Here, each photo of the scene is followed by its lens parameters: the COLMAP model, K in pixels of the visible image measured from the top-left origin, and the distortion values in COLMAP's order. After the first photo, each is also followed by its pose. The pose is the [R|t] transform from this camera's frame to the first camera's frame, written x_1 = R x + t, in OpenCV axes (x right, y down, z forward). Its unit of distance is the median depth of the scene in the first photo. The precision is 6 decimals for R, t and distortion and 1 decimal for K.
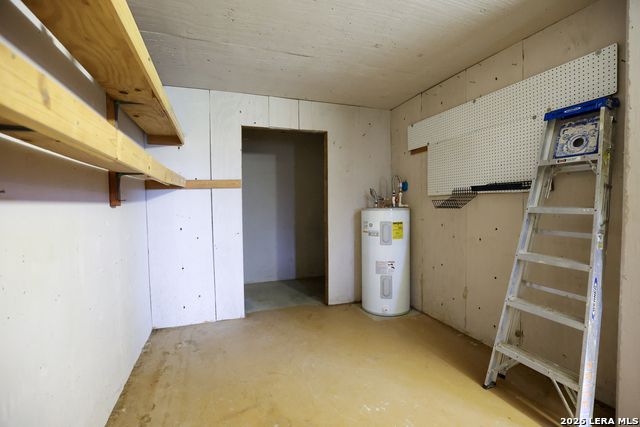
lens RADIAL K [[296.4, 0, 322.8], [0, 296.4, 214.6], [0, 0, 1]] dist [-0.021394, -0.000385]
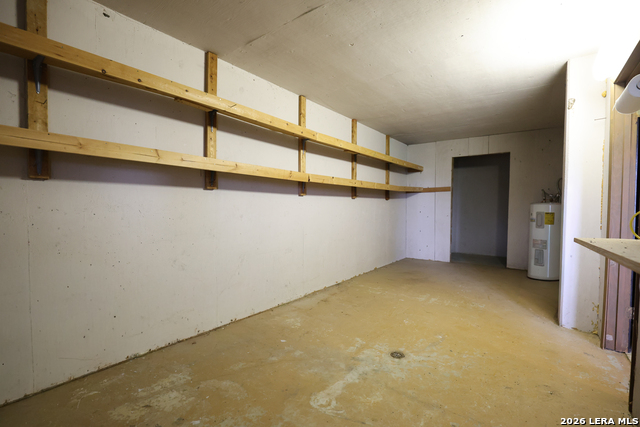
lens RADIAL K [[296.4, 0, 322.8], [0, 296.4, 214.6], [0, 0, 1]] dist [-0.021394, -0.000385]
pose [[0.548613, 0.037061, -0.835254, 0.822608], [-0.040607, 0.999019, 0.017655, 0.054793], [0.835090, 0.024232, 0.549580, -0.665259]]
